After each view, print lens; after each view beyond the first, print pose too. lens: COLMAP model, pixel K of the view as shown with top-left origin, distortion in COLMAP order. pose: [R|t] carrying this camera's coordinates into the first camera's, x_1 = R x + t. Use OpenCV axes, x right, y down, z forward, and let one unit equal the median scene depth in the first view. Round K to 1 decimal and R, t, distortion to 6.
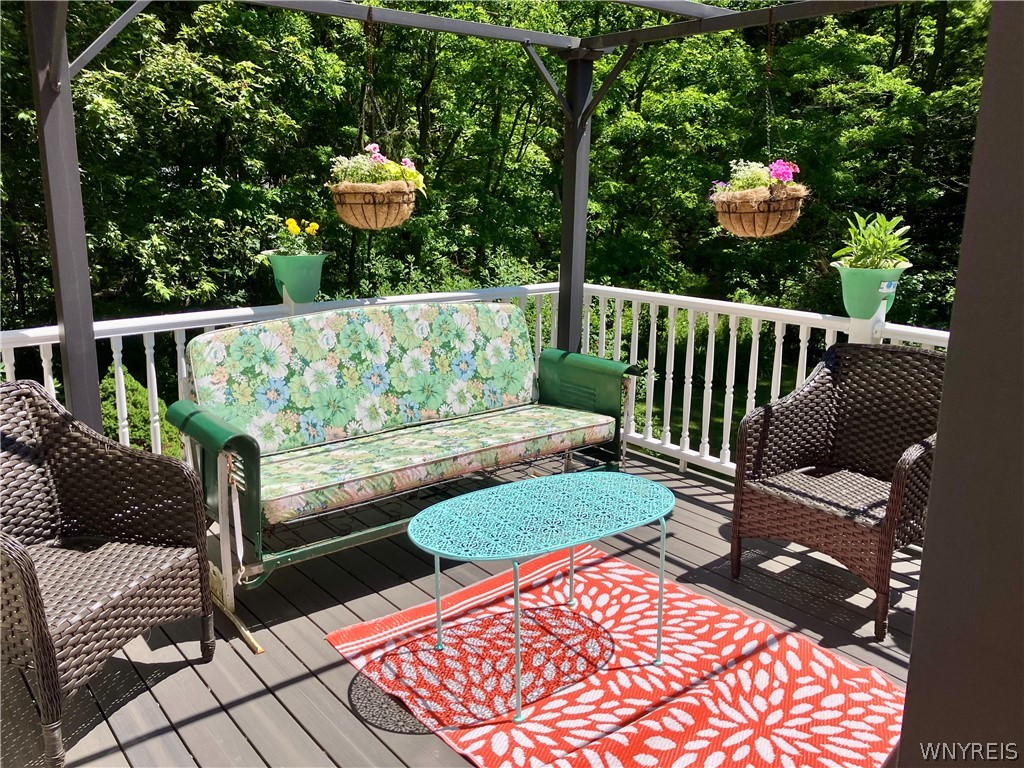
lens RADIAL K [[844.6, 0, 509.0], [0, 844.6, 382.3], [0, 0, 1]] dist [0.033309, -0.036367]
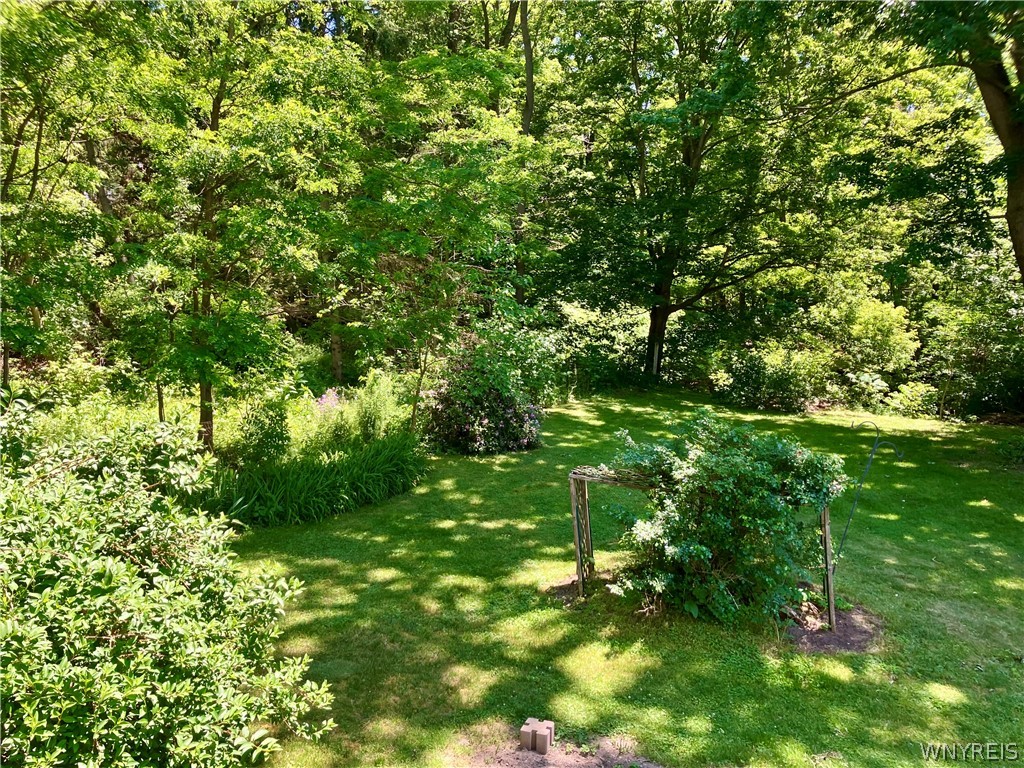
lens RADIAL K [[844.6, 0, 492.3], [0, 844.6, 384.7], [0, 0, 1]] dist [0.033309, -0.036367]
pose [[0.900934, -0.084709, 0.425608, 0.047010], [0.112467, 0.992831, -0.040468, -0.069080], [-0.419129, 0.084326, 0.904002, 0.321501]]
